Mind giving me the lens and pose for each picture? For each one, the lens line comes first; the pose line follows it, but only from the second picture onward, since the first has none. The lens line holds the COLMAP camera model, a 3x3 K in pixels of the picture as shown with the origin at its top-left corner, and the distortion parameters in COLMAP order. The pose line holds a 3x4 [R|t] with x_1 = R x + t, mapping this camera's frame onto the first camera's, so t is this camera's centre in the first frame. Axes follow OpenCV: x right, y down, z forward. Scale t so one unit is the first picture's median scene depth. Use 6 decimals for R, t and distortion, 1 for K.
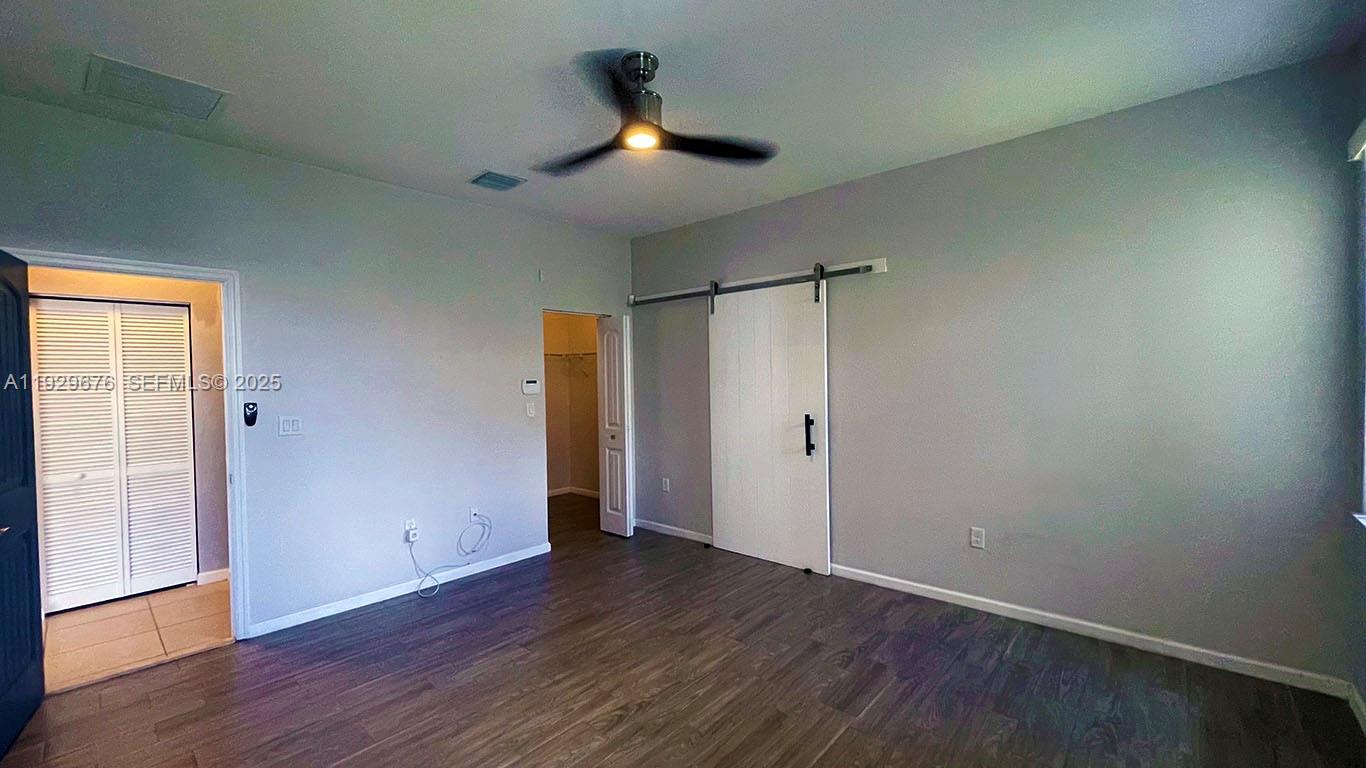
lens RADIAL K [[552.5, 0, 672.2], [0, 552.5, 389.4], [0, 0, 1]] dist [-0.005878, 0.001633]
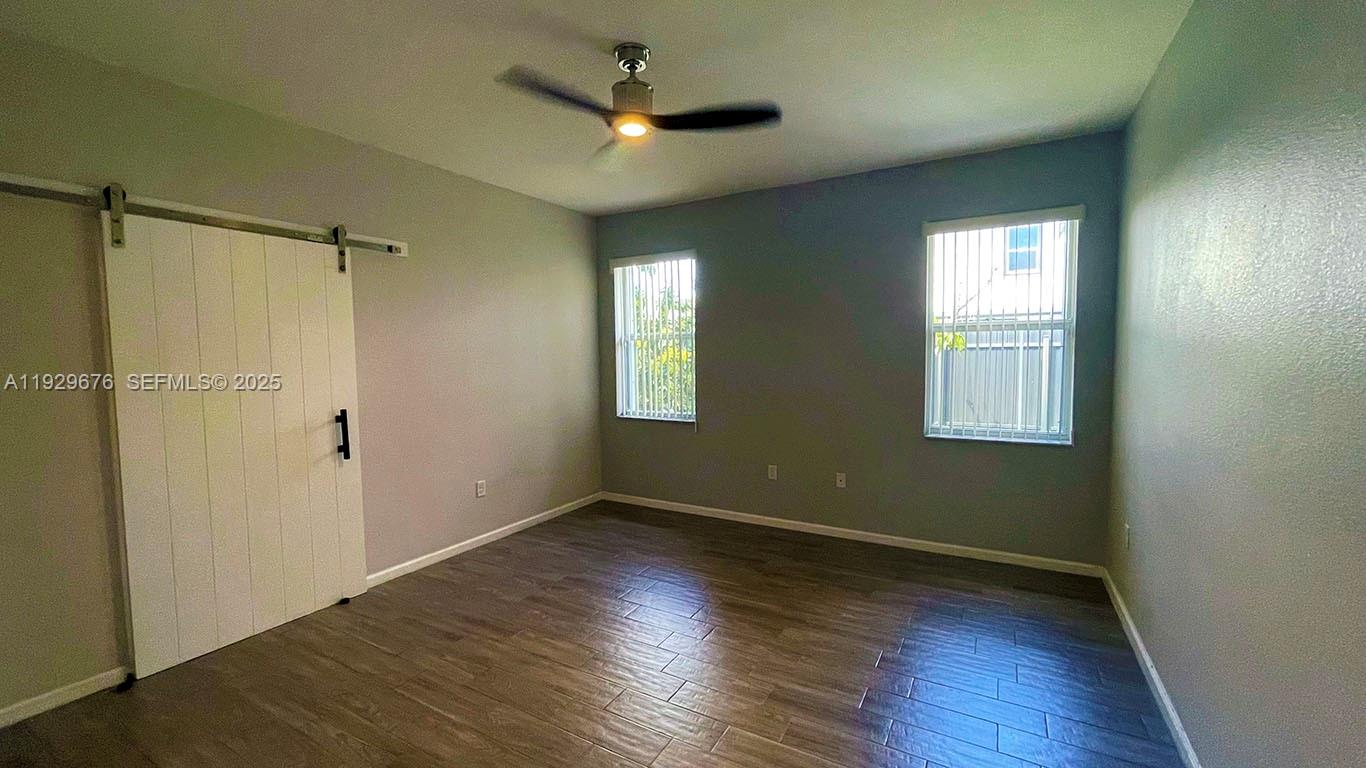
lens RADIAL K [[552.5, 0, 690.3], [0, 552.5, 381.8], [0, 0, 1]] dist [-0.005878, 0.001633]
pose [[-0.219585, -0.035783, 0.974937, -0.709185], [0.039529, 0.998180, 0.045539, -0.011852], [-0.974792, 0.048538, -0.217771, 0.728263]]
